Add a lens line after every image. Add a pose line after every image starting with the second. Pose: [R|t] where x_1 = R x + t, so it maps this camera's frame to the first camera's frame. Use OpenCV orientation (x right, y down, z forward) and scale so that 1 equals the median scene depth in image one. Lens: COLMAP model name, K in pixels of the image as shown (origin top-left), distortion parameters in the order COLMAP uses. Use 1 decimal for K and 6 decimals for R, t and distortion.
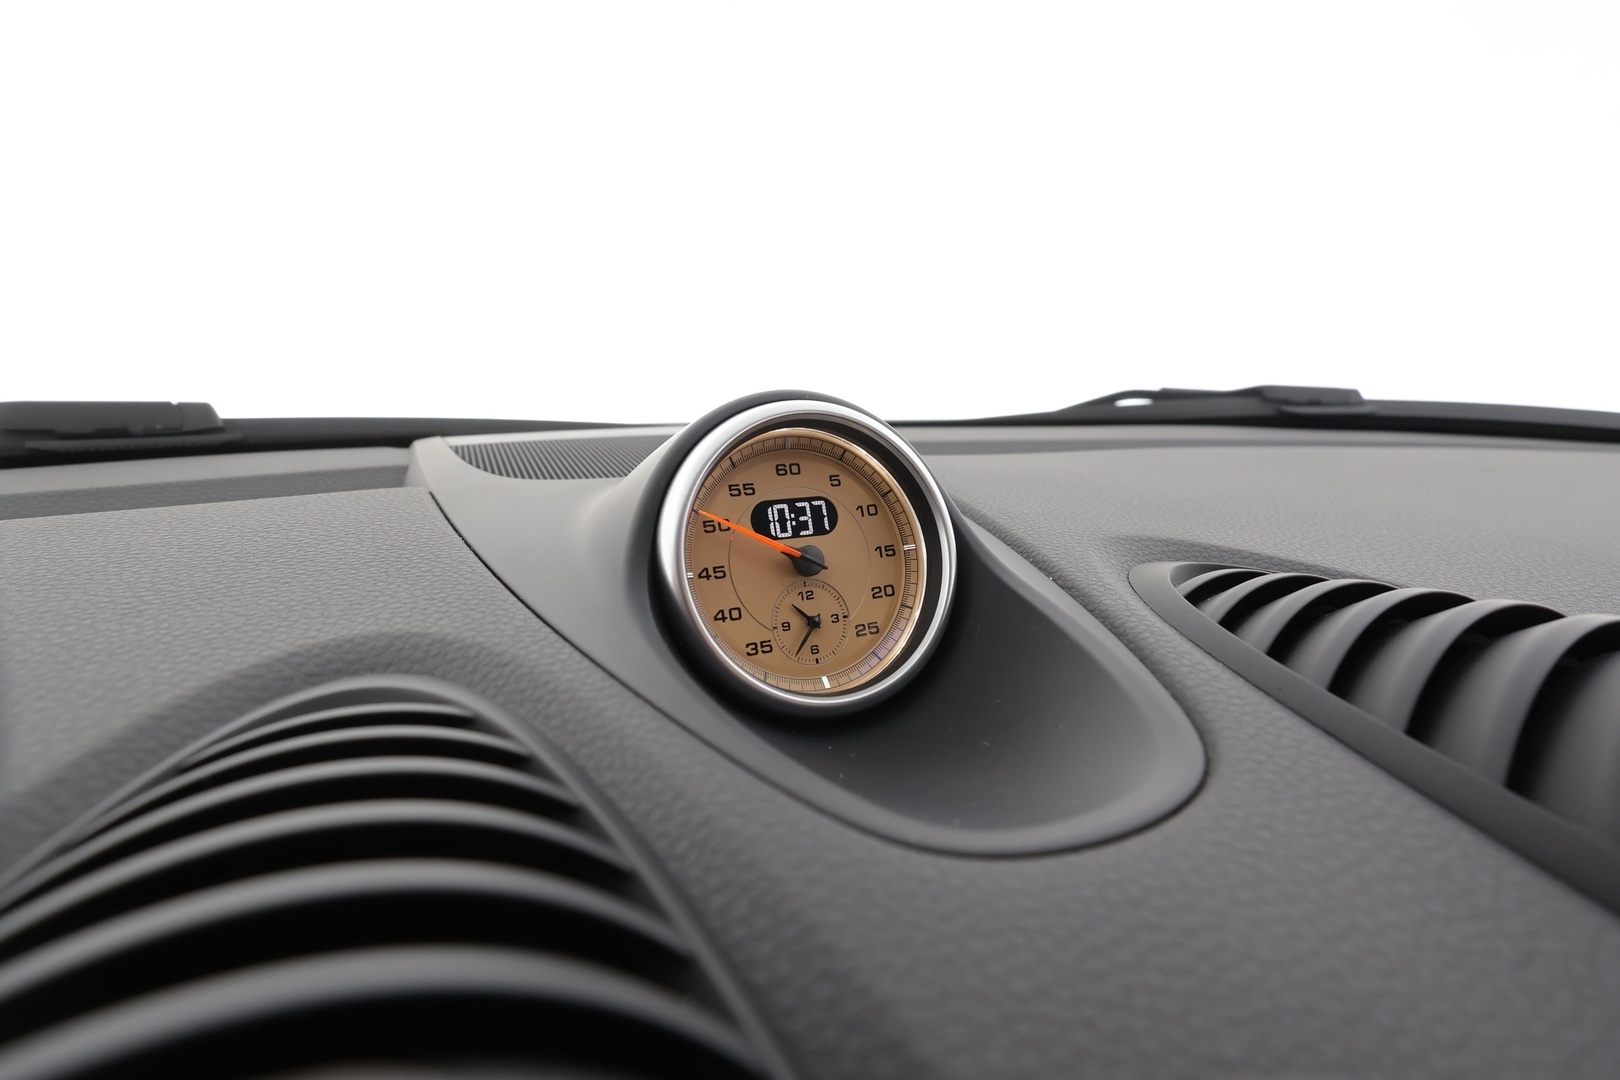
lens RADIAL K [[729.8, 0, 810.0], [0, 729.8, 540.0], [0, 0, 1]] dist [-0.004613, -0.000115]
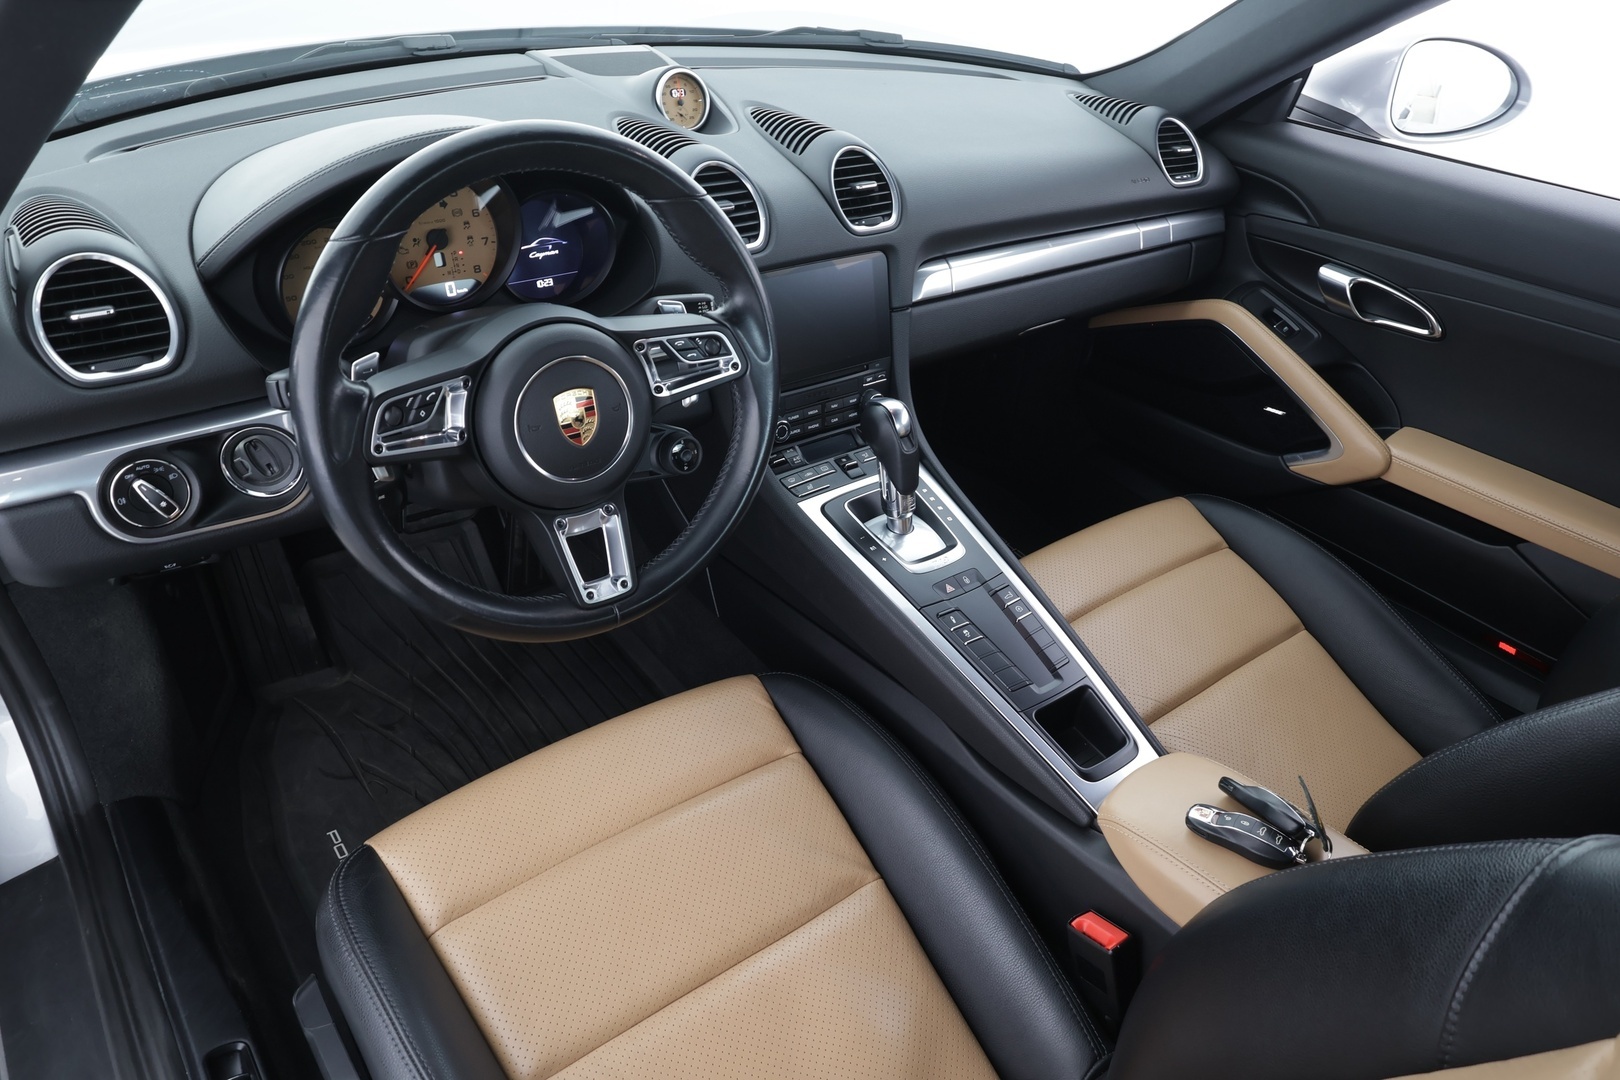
lens RADIAL K [[1083.4, 0, 811.0], [0, 1083.4, 545.1], [0, 0, 1]] dist [0.005110, 0.002602]
pose [[0.967507, -0.049026, 0.248047, -0.436427], [-0.048754, 0.926439, 0.373274, 0.008016], [-0.248101, -0.373238, 0.893946, -2.712514]]
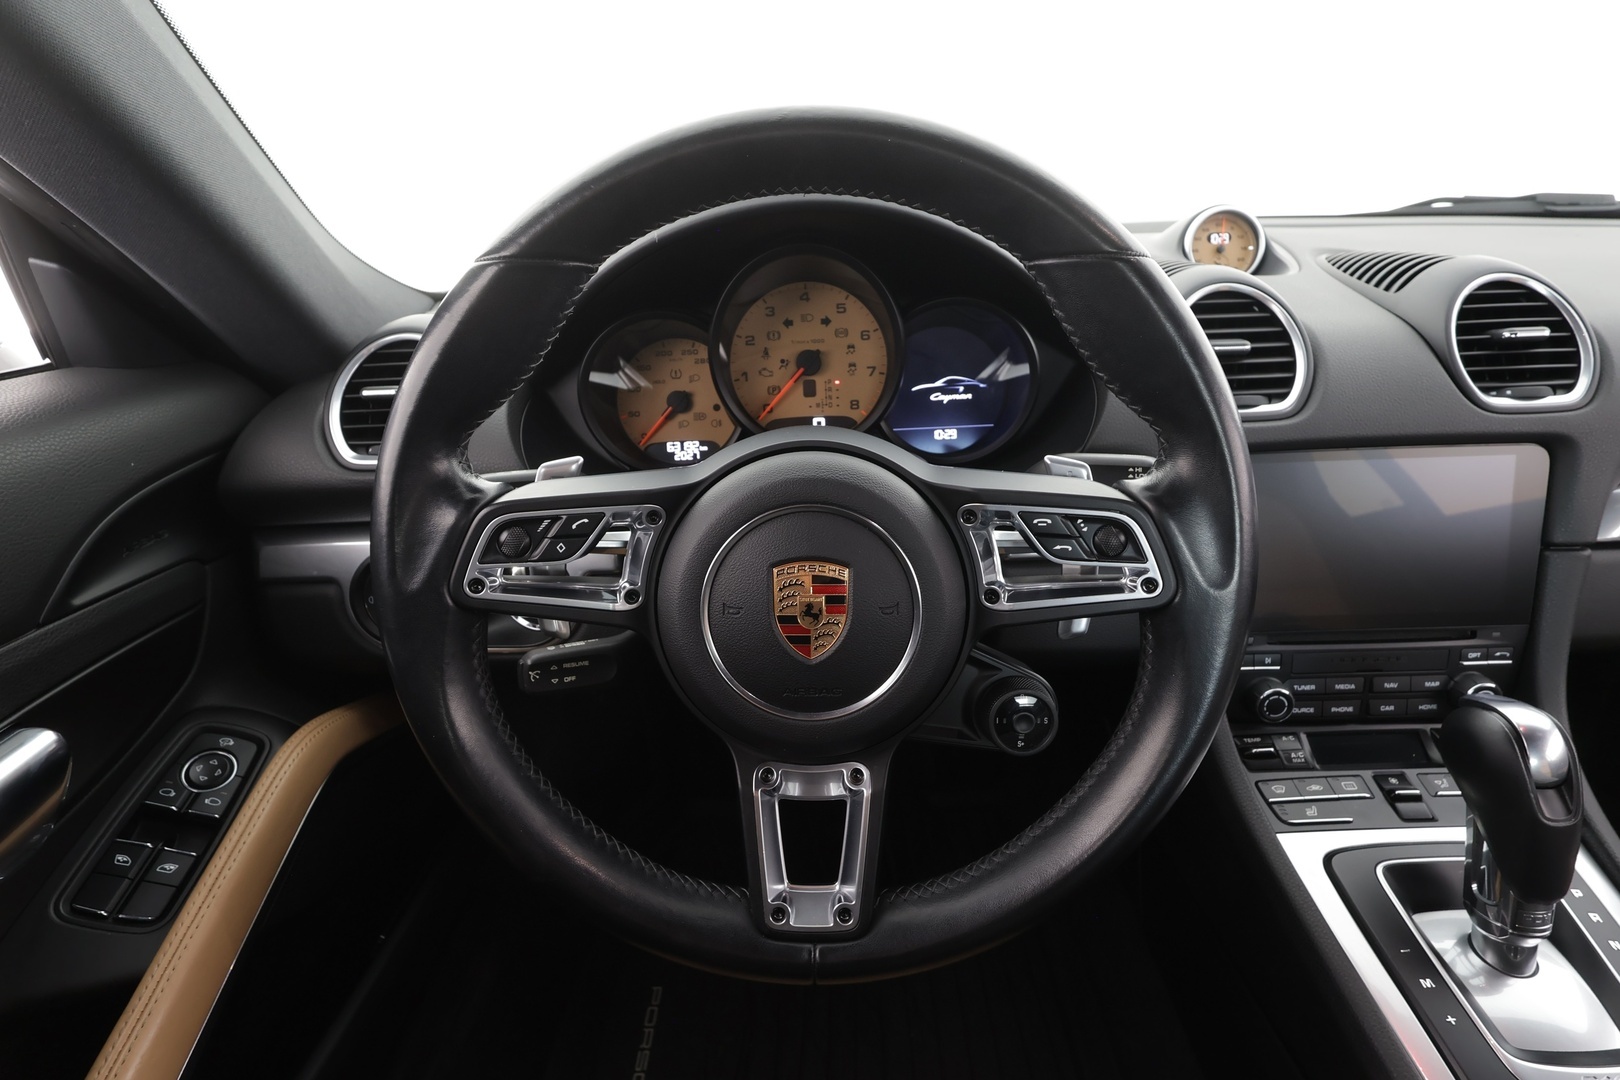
lens RADIAL K [[786.2, 0, 807.3], [0, 786.2, 543.0], [0, 0, 1]] dist [-0.001365, 0.000924]
pose [[0.909453, 0.155523, -0.385627, -0.057103], [-0.069108, 0.971054, 0.228642, 0.284917], [0.410024, -0.181290, 0.893876, -1.521273]]
